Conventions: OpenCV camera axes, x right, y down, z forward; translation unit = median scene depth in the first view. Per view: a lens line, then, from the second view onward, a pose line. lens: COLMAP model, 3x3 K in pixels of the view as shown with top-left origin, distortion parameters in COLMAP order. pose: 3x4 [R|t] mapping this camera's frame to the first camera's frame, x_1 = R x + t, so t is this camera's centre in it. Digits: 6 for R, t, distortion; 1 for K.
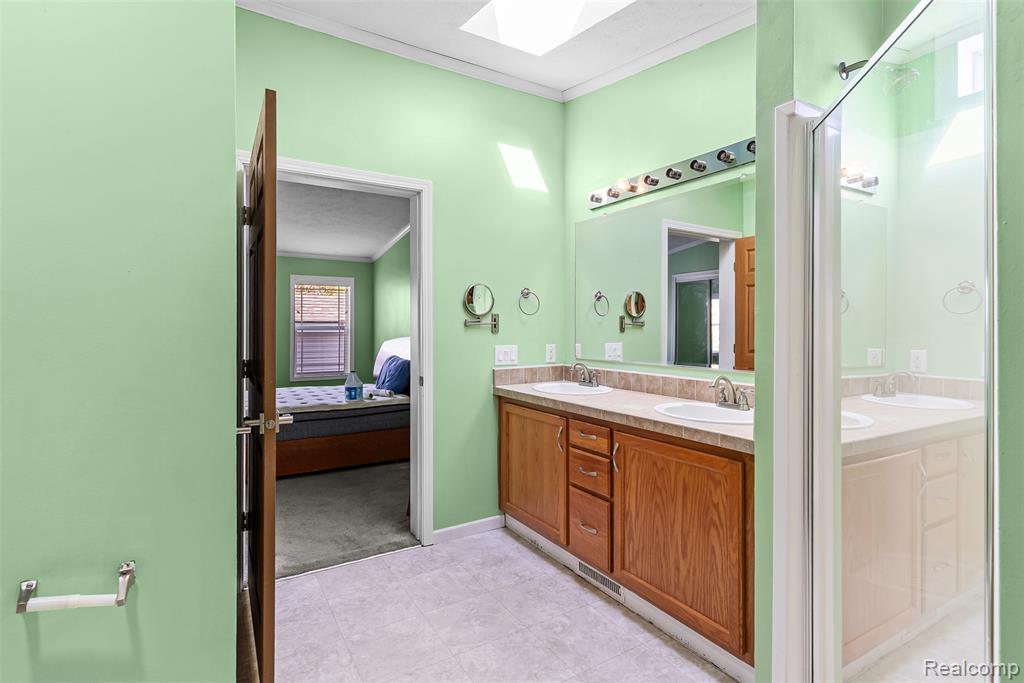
lens RADIAL K [[493.4, 0, 512.5], [0, 493.4, 330.6], [0, 0, 1]] dist [0.000088, 0.001514]
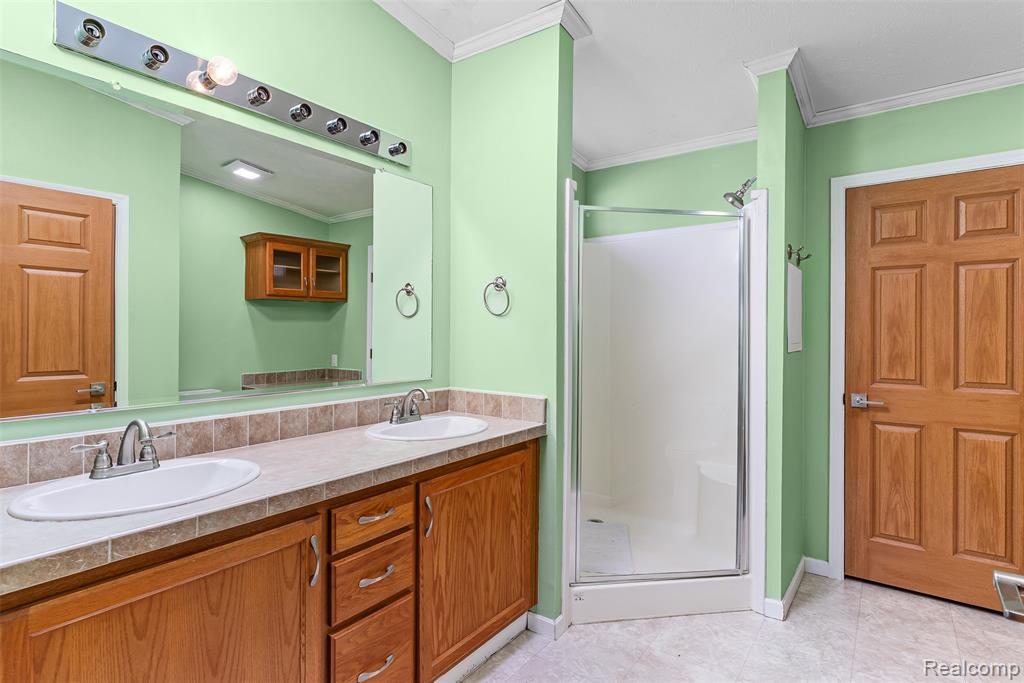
lens RADIAL K [[499.3, 0, 515.3], [0, 499.3, 339.6], [0, 0, 1]] dist [-0.005747, 0.001840]
pose [[-0.358861, -0.015208, 0.933267, -0.519214], [0.002986, 0.999843, 0.017441, -0.015413], [-0.933386, 0.009046, -0.358759, 1.157390]]
